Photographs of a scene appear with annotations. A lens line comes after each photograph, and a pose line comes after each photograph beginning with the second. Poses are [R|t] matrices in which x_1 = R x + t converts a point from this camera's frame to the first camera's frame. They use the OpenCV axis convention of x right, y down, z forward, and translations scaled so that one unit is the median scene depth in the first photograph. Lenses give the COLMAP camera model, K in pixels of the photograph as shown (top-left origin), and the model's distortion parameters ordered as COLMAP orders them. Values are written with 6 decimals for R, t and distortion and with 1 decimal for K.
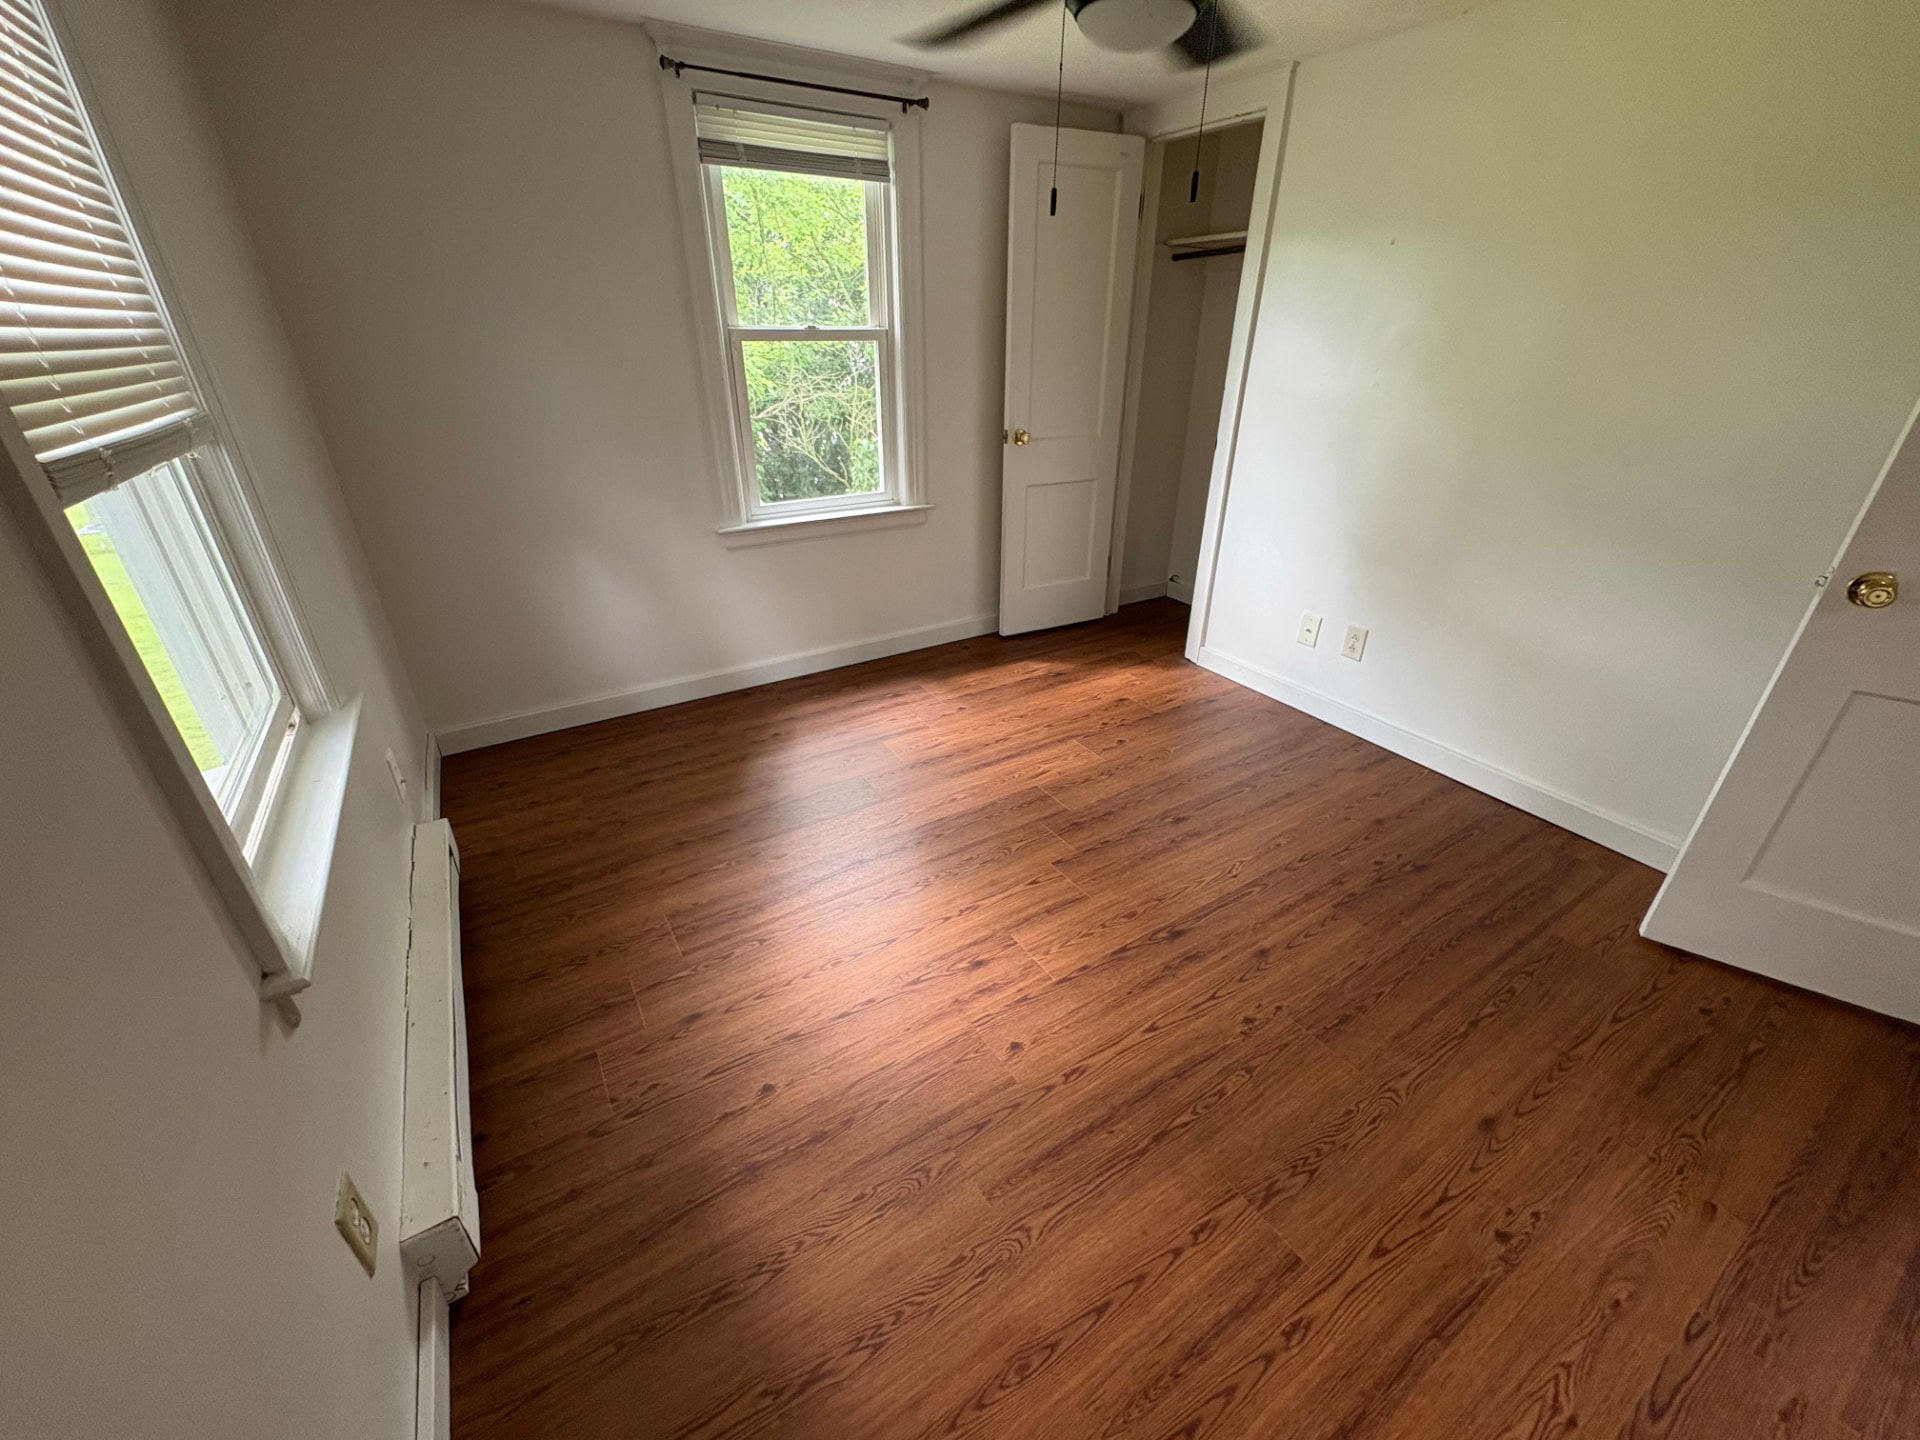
lens RADIAL K [[760.0, 0, 960.4], [0, 760.0, 720.4], [0, 0, 1]] dist [-0.002622, -0.000003]
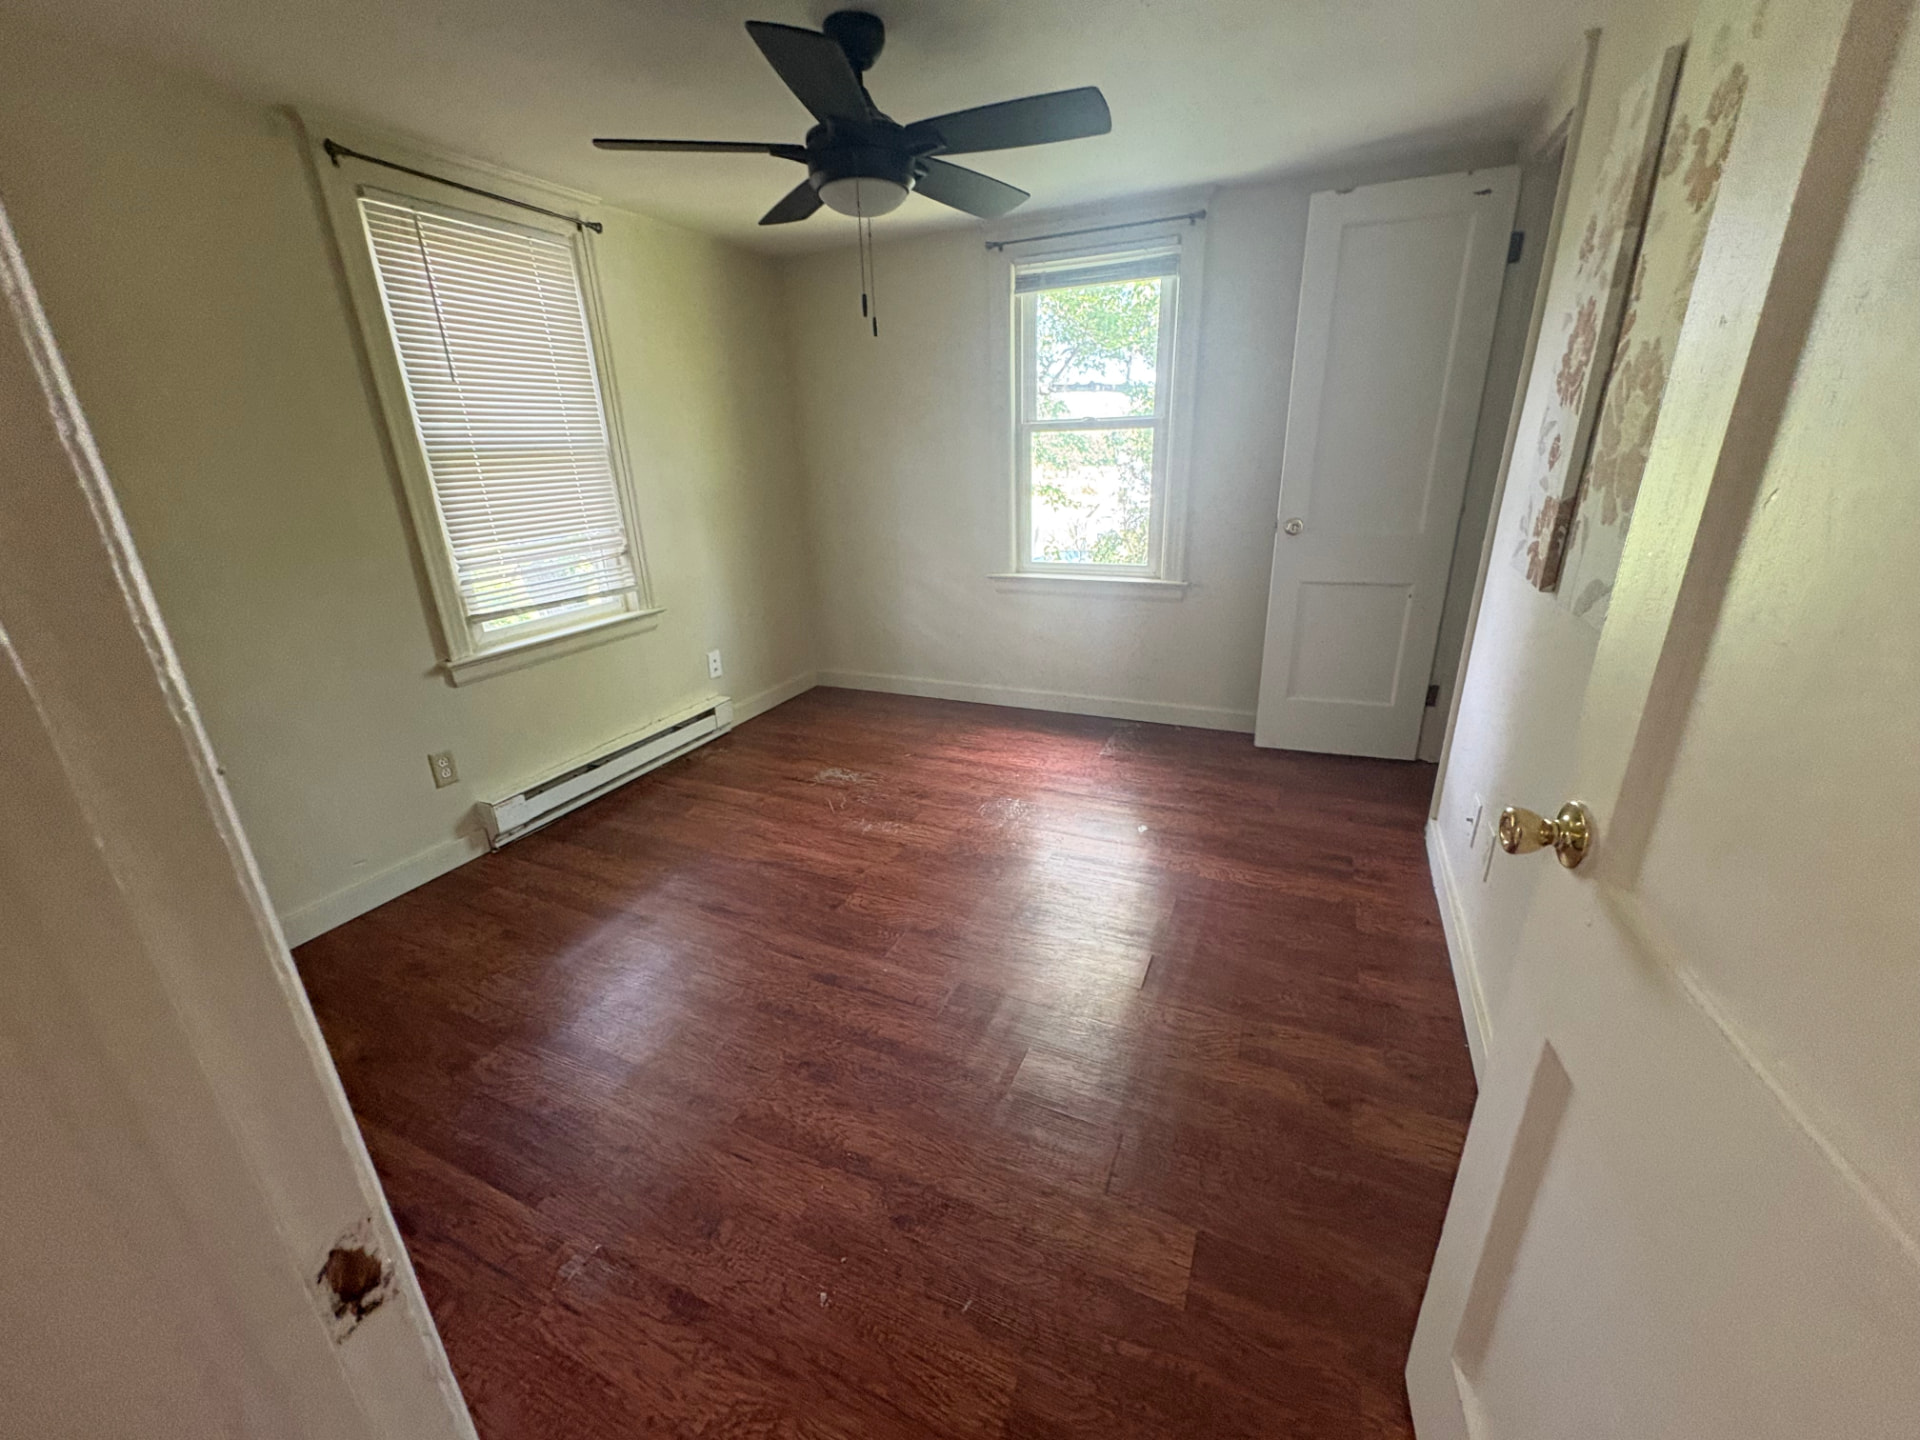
lens RADIAL K [[760.0, 0, 958.9], [0, 760.0, 716.6], [0, 0, 1]] dist [-0.002622, -0.000003]
pose [[0.558964, 0.260336, -0.787264, 0.716673], [-0.346576, 0.935876, 0.063408, -0.089215], [0.753289, 0.237404, 0.613347, 0.229754]]
